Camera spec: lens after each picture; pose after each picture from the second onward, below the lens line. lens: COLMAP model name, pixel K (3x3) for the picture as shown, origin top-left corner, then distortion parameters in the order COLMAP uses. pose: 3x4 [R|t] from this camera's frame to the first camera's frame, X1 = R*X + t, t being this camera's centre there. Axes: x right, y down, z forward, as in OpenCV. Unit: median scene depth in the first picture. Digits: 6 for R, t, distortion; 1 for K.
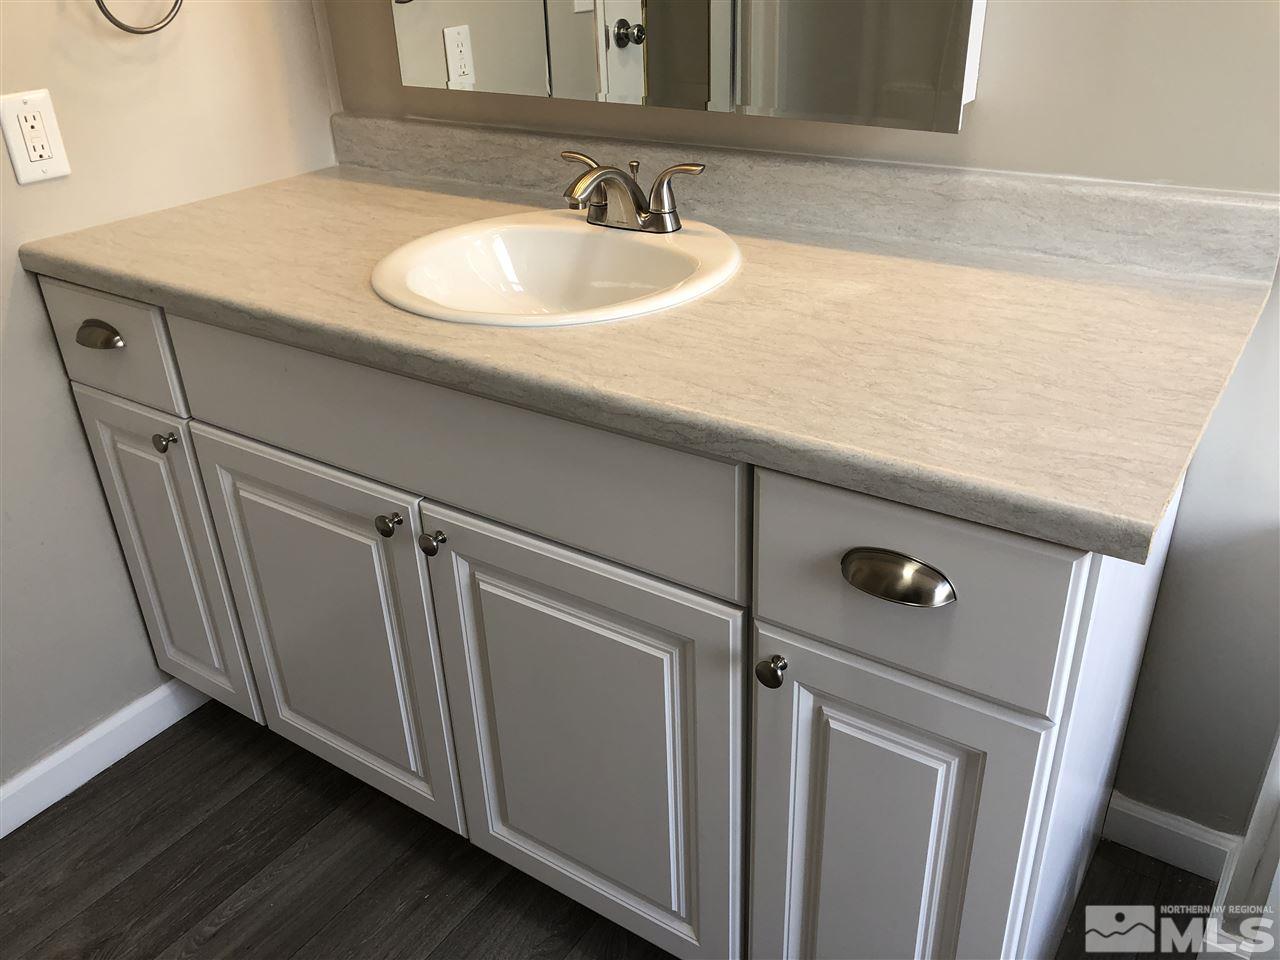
lens RADIAL K [[1066.7, 0, 640.0], [0, 1066.7, 480.0], [0, 0, 1]] dist [-0.056487, 0.195978]
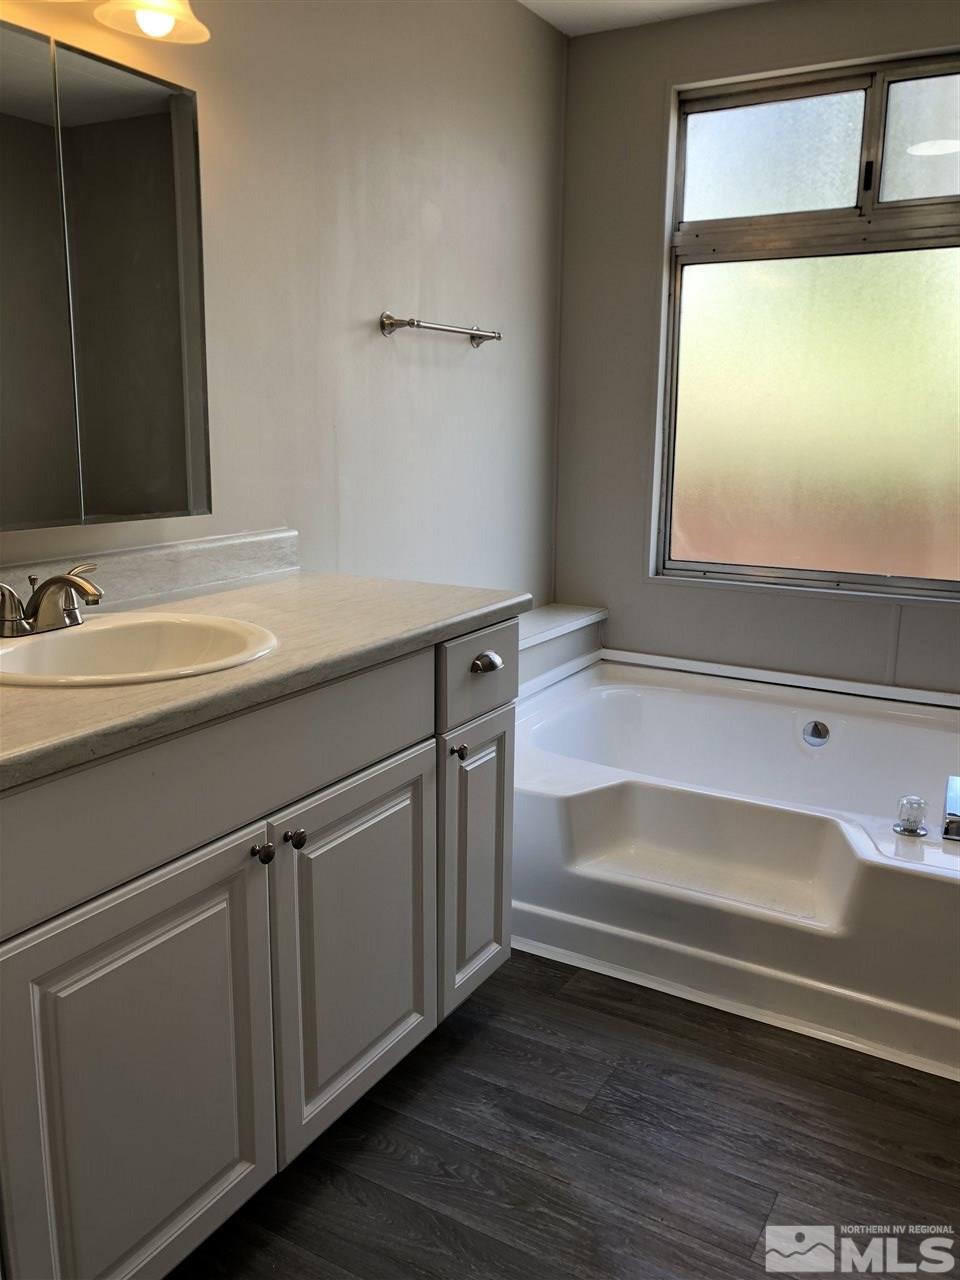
lens RADIAL K [[1066.7, 0, 480.0], [0, 1066.7, 640.0], [0, 0, 1]] dist [-0.056487, 0.195978]
pose [[-0.091901, -0.166710, 0.981714, -1.354745], [0.465902, 0.864118, 0.190355, -0.267366], [-0.880051, 0.474876, -0.001743, 0.701651]]
